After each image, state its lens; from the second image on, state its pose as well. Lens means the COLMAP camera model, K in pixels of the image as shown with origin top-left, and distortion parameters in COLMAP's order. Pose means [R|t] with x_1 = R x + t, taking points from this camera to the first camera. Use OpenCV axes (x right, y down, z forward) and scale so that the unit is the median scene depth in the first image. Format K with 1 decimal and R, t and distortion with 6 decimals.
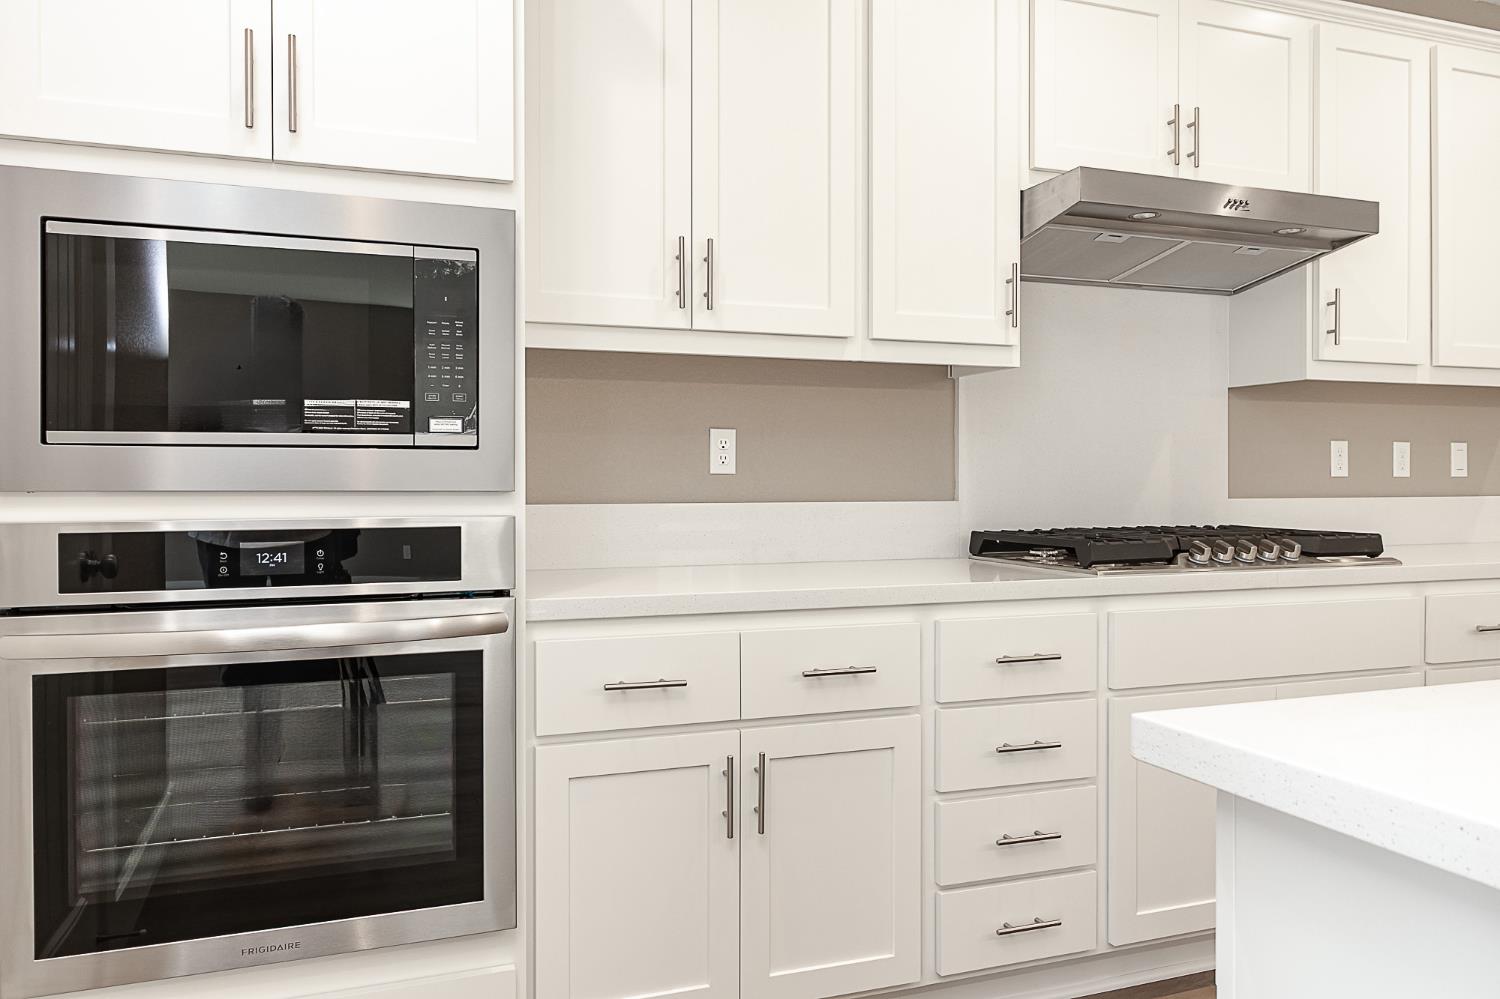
lens RADIAL K [[1078.4, 0, 765.9], [0, 1078.4, 484.8], [0, 0, 1]] dist [0.002845, 0.008748]
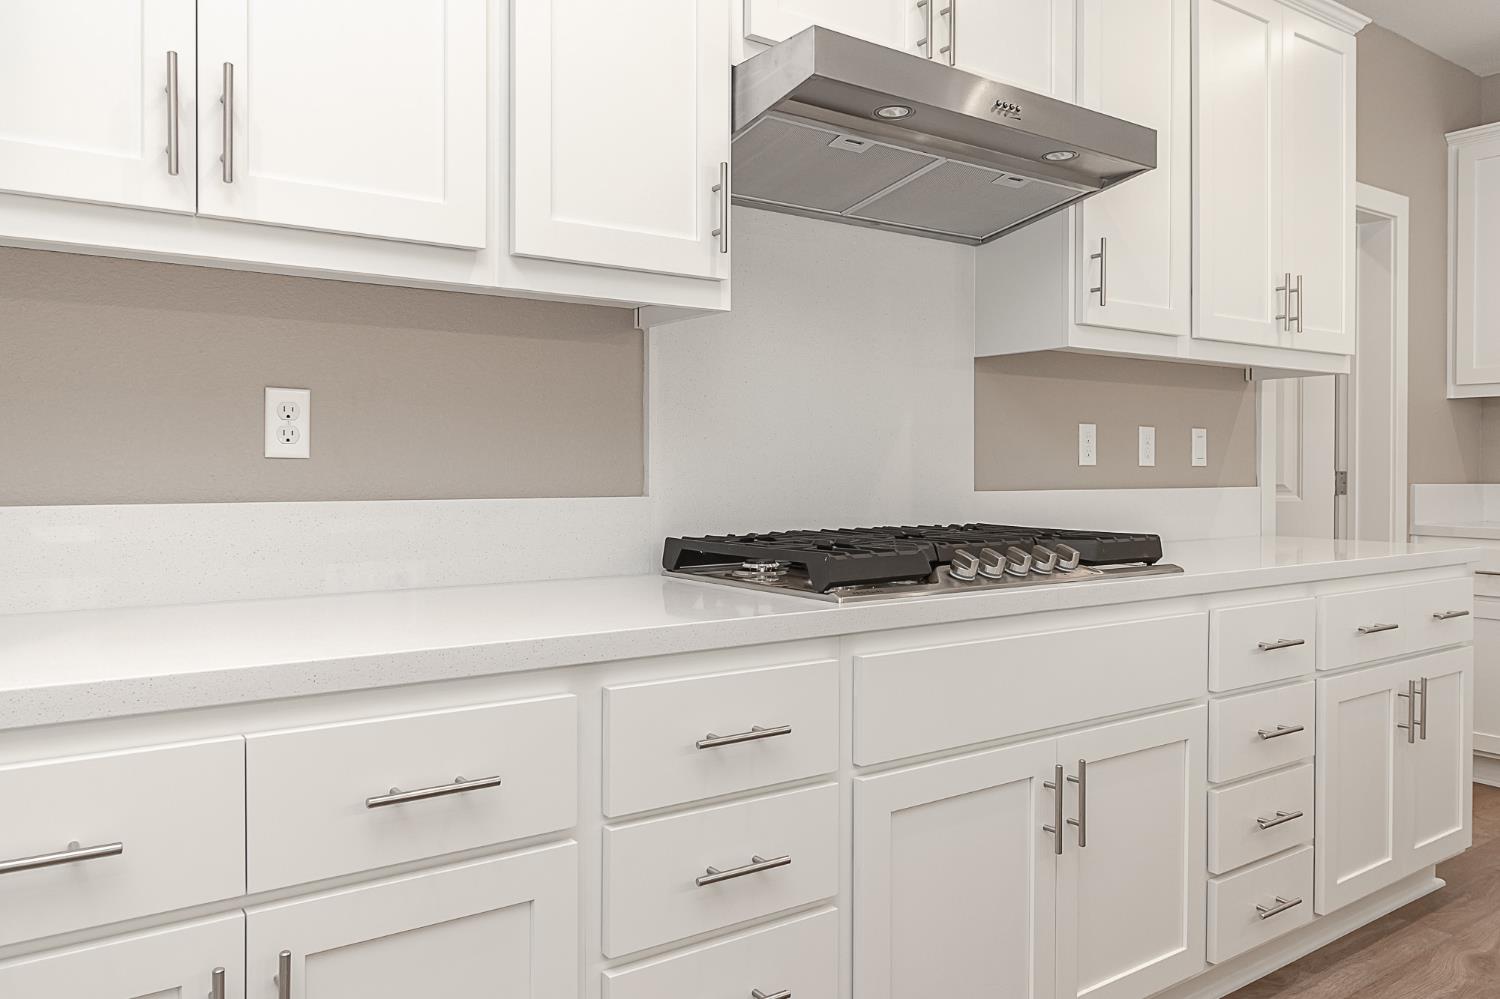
lens RADIAL K [[1078.4, 0, 757.0], [0, 1078.4, 476.9], [0, 0, 1]] dist [0.002845, 0.008748]
pose [[0.966479, 0.000719, 0.256744, 0.067093], [-0.001418, 0.999996, 0.002536, -0.000280], [-0.256741, -0.002815, 0.966476, 0.296387]]
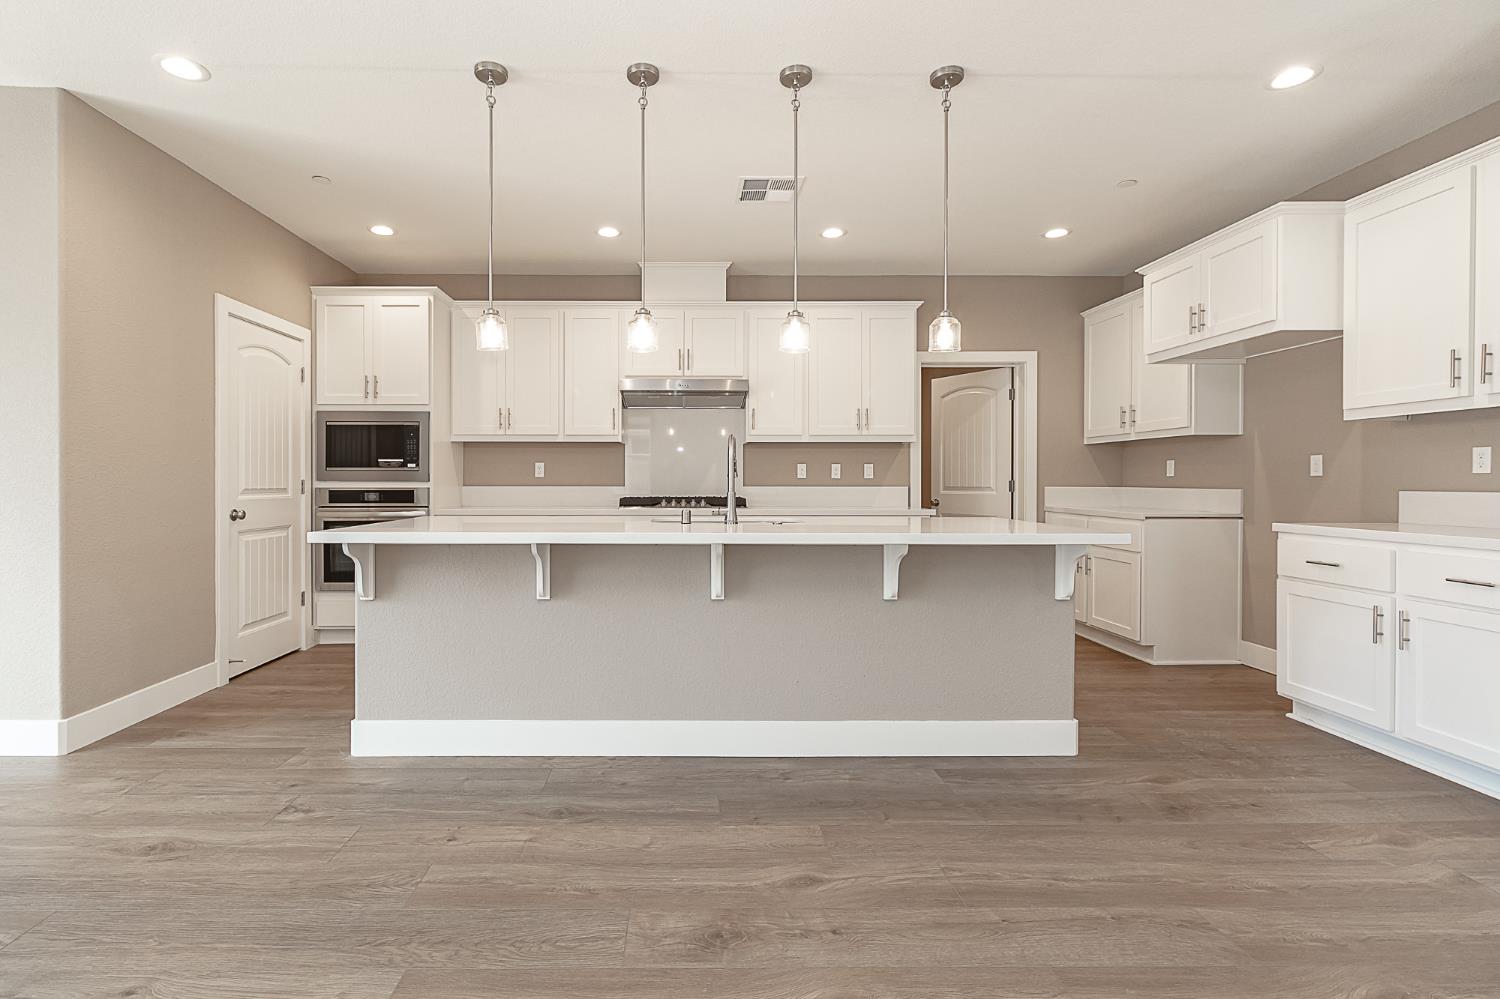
lens RADIAL K [[678.1, 0, 730.7], [0, 678.1, 487.9], [0, 0, 1]] dist [-0.005618, -0.000016]
pose [[0.942964, 0.007020, -0.332822, 1.146805], [-0.004052, 0.999946, 0.009611, 0.000987], [0.332871, -0.007714, 0.942941, -0.683899]]
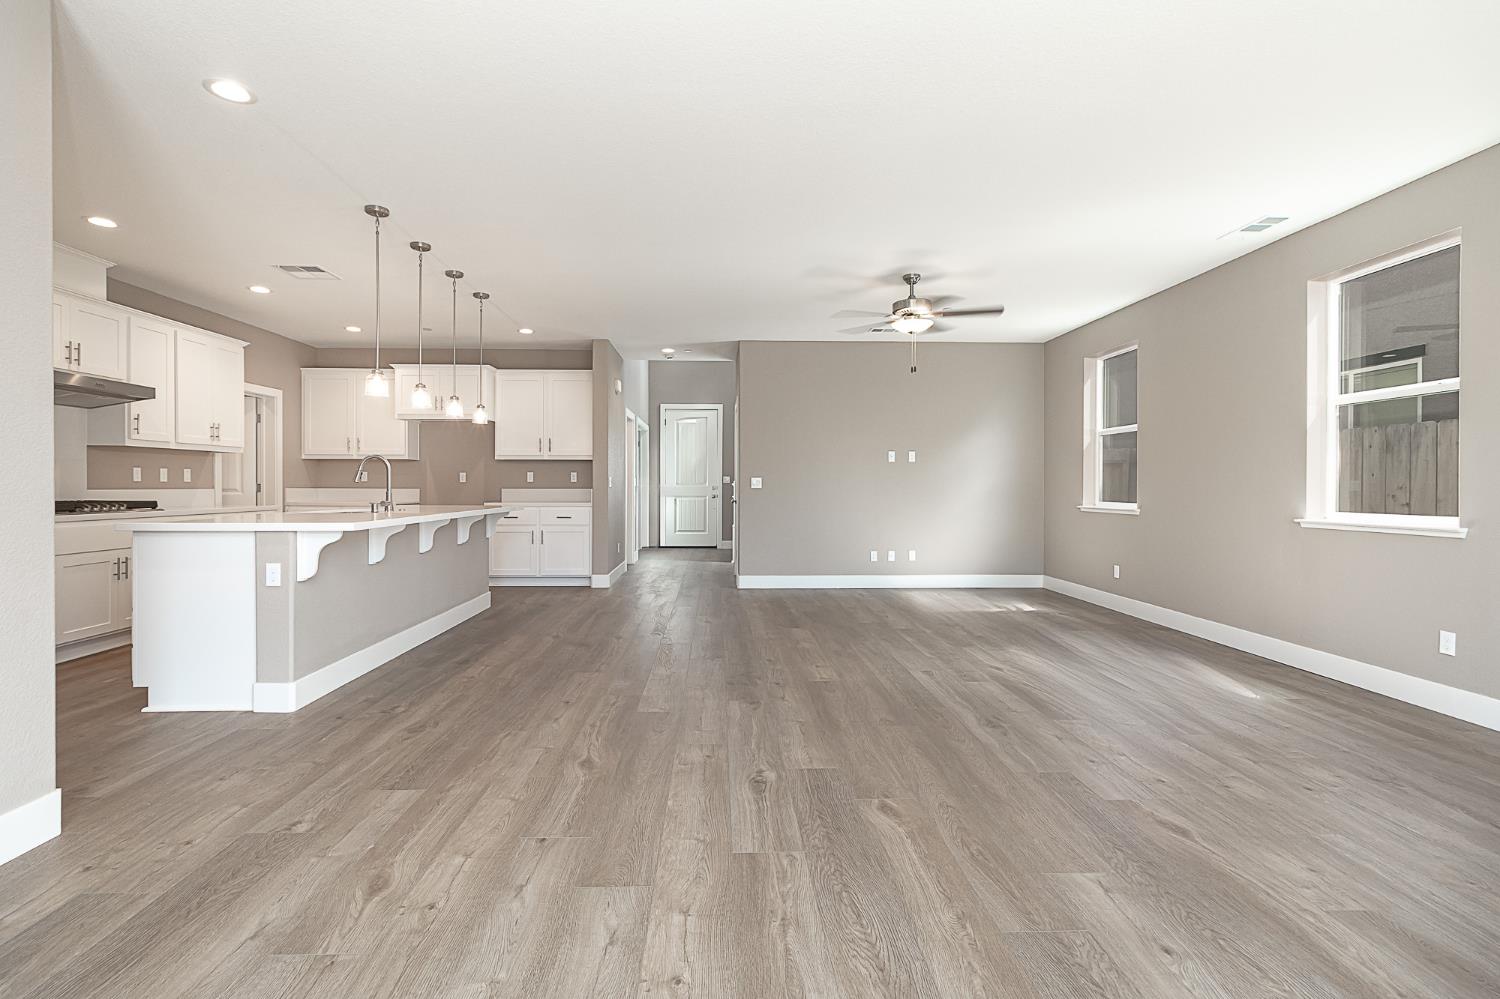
lens RADIAL K [[678.1, 0, 722.2], [0, 678.1, 491.6], [0, 0, 1]] dist [-0.005618, -0.000016]
pose [[0.340139, -0.005882, 0.940357, -0.656962], [-0.000287, 0.999980, 0.006359, 0.008191], [-0.940375, -0.002433, 0.340130, -1.109313]]
